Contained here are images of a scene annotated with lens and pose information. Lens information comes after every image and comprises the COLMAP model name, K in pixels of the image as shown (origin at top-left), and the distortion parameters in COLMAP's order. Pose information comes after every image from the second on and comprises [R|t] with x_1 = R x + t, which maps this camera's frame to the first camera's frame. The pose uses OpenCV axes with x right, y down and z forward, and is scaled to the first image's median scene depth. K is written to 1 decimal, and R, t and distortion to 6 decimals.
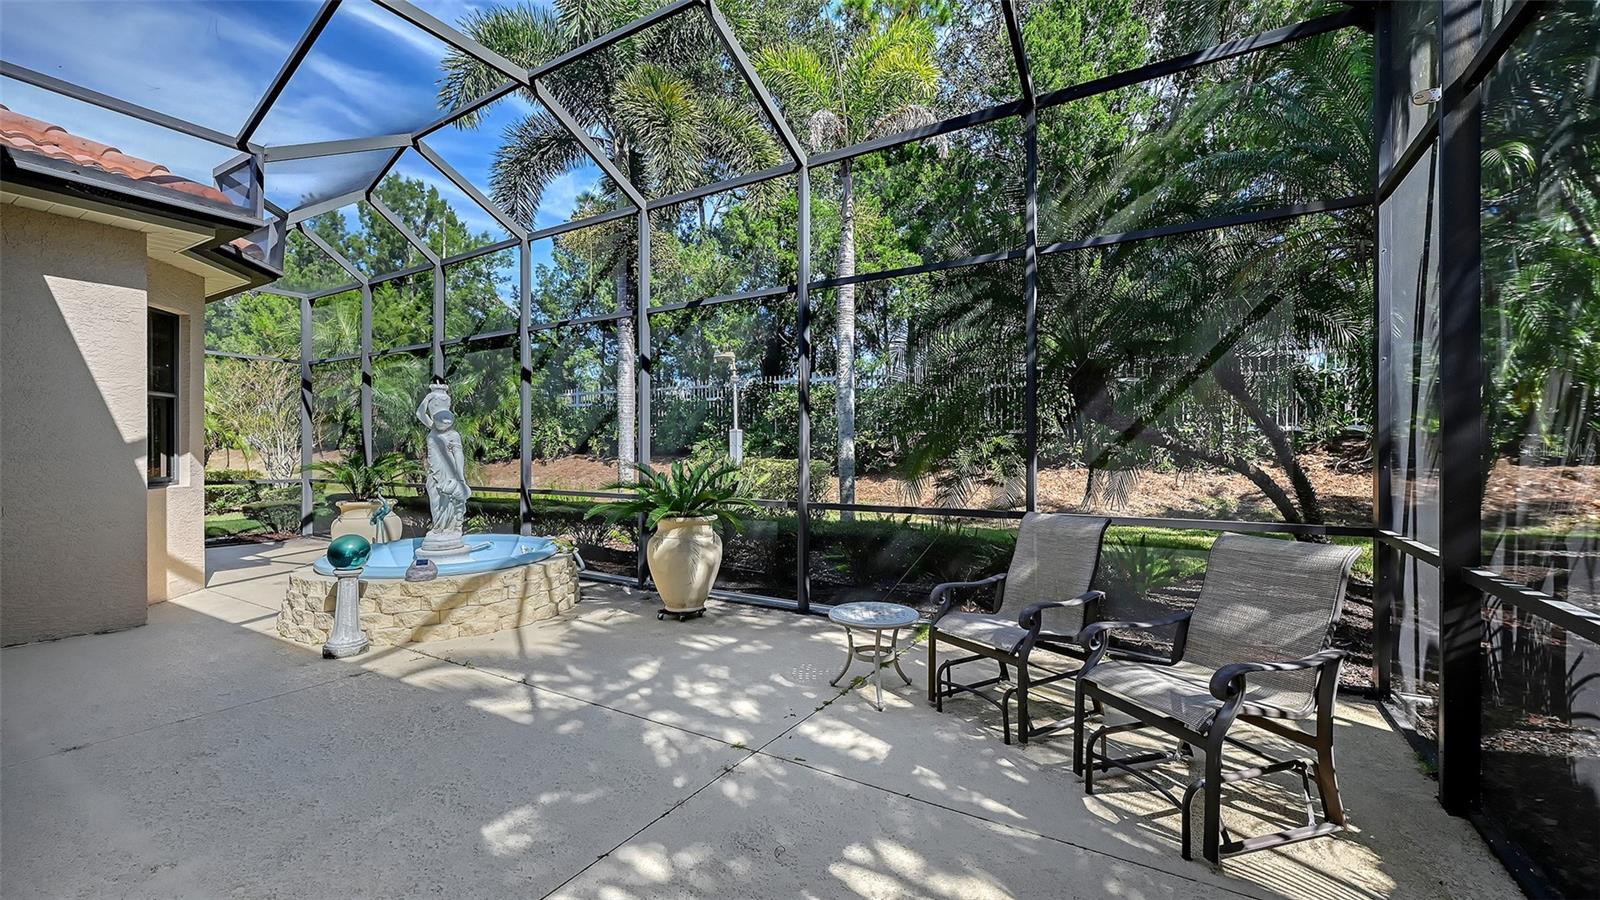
lens RADIAL K [[649.0, 0, 805.1], [0, 649.0, 447.8], [0, 0, 1]] dist [0.000311, -0.000094]
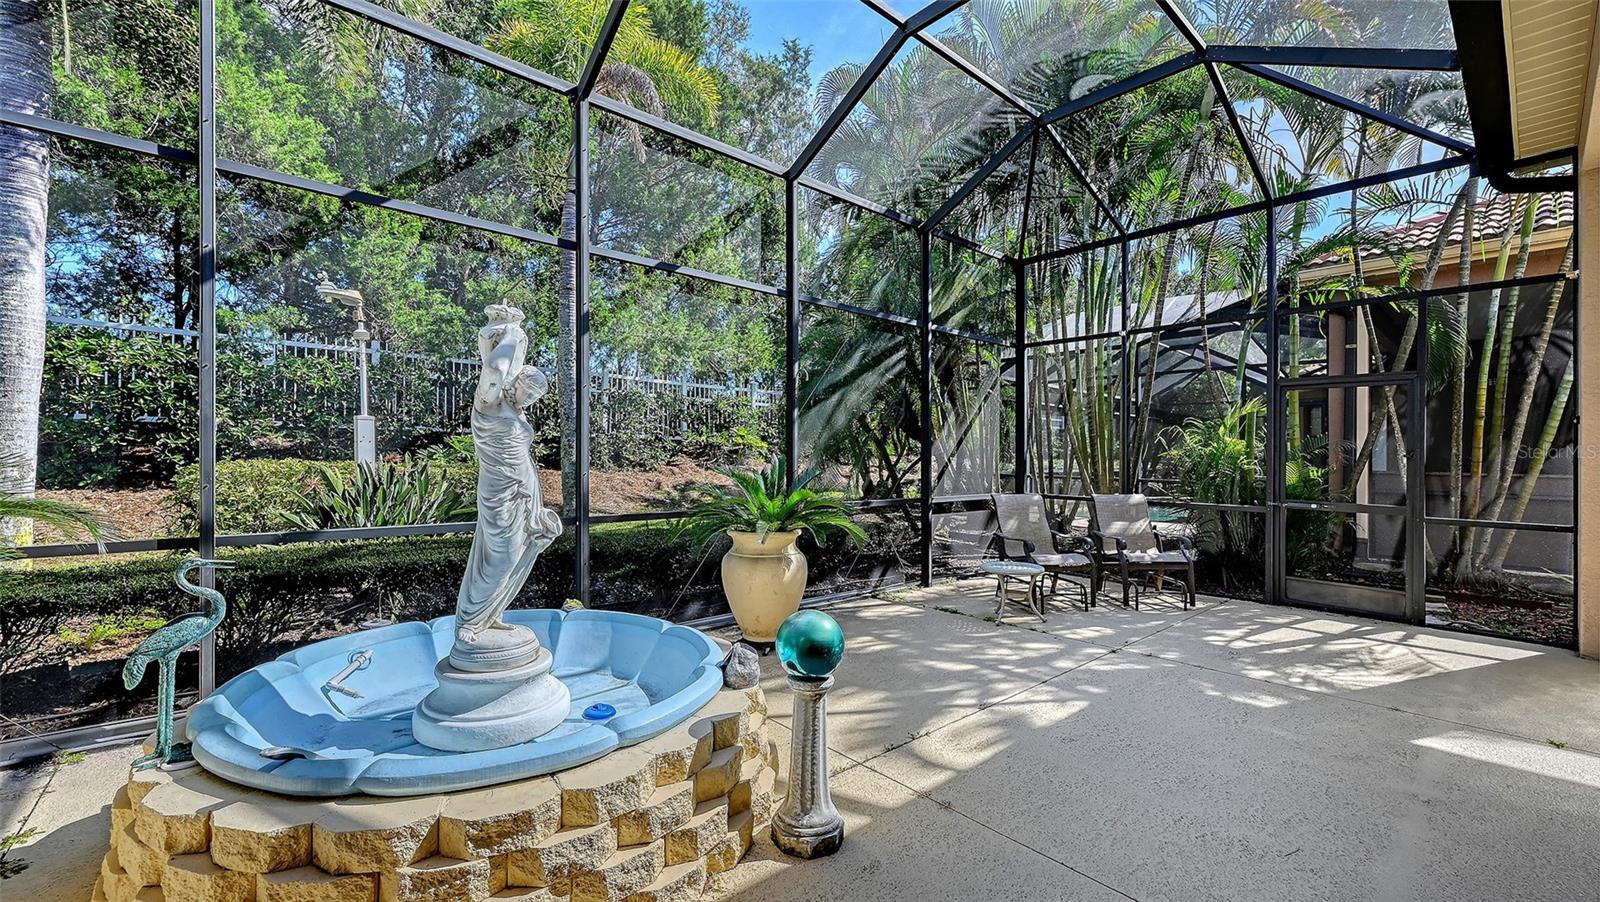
lens RADIAL K [[634.3, 0, 800.0], [0, 634.3, 451.0], [0, 0, 1]] dist [-0.000159, 0.000089]
pose [[0.301700, 0.017339, 0.953245, -1.432444], [-0.016656, 0.999778, -0.012913, 0.011672], [-0.953257, -0.011982, 0.301922, 1.010842]]
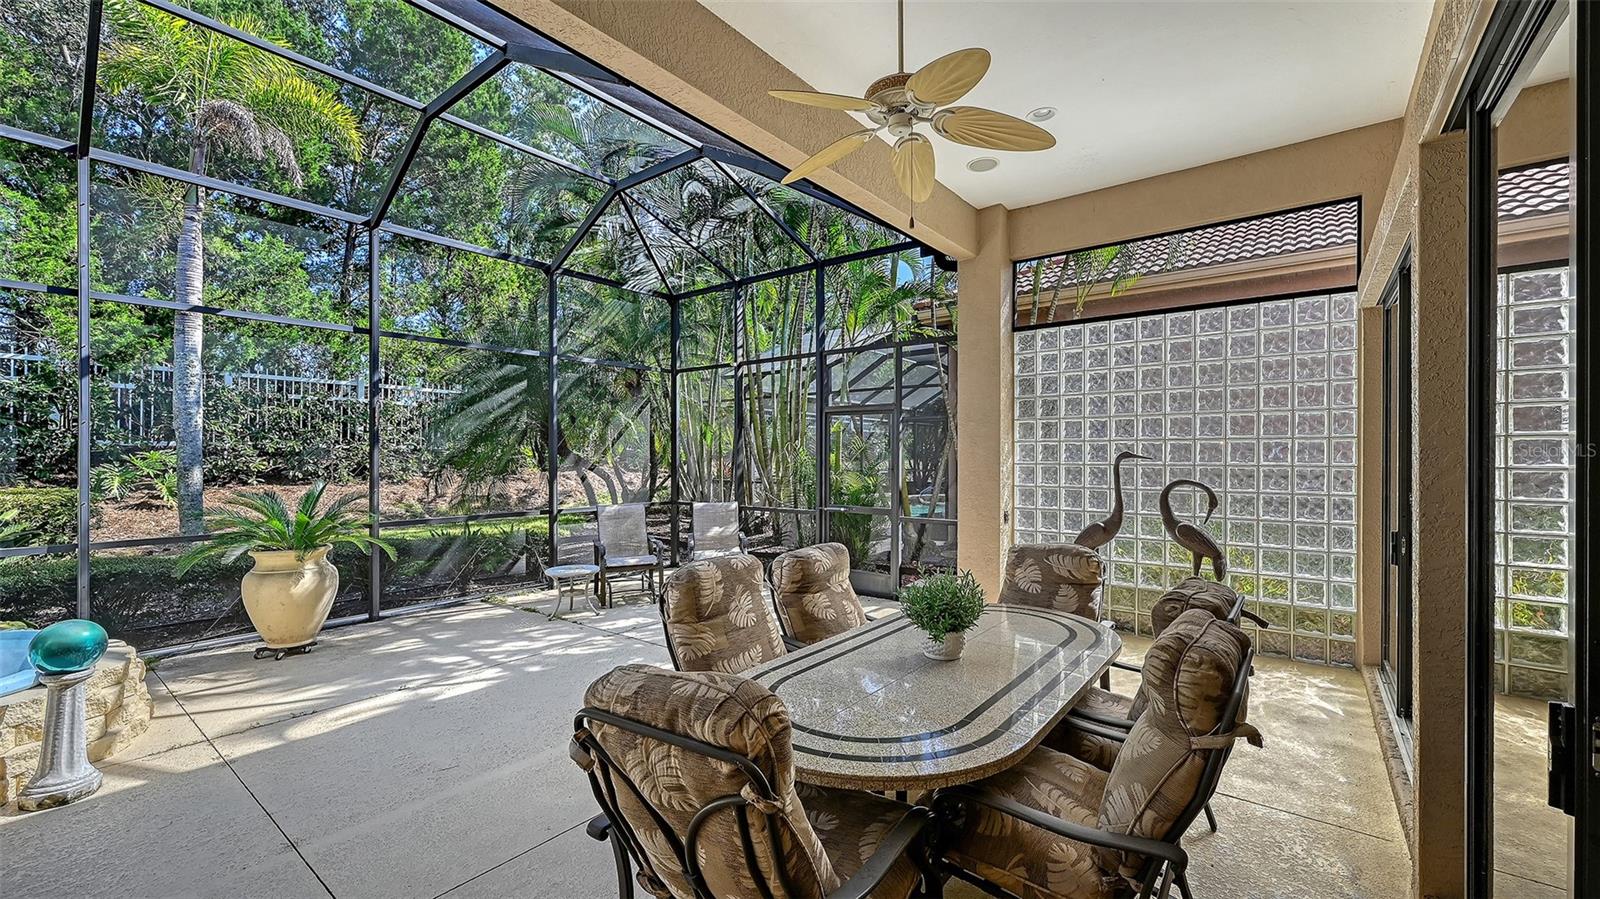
lens RADIAL K [[641.0, 0, 808.7], [0, 641.0, 451.8], [0, 0, 1]] dist [-0.002319, -0.000210]
pose [[0.118389, 0.010683, 0.992910, -1.527073], [-0.000176, 0.999942, -0.010738, -0.048748], [-0.992967, 0.001097, 0.118384, 0.171537]]
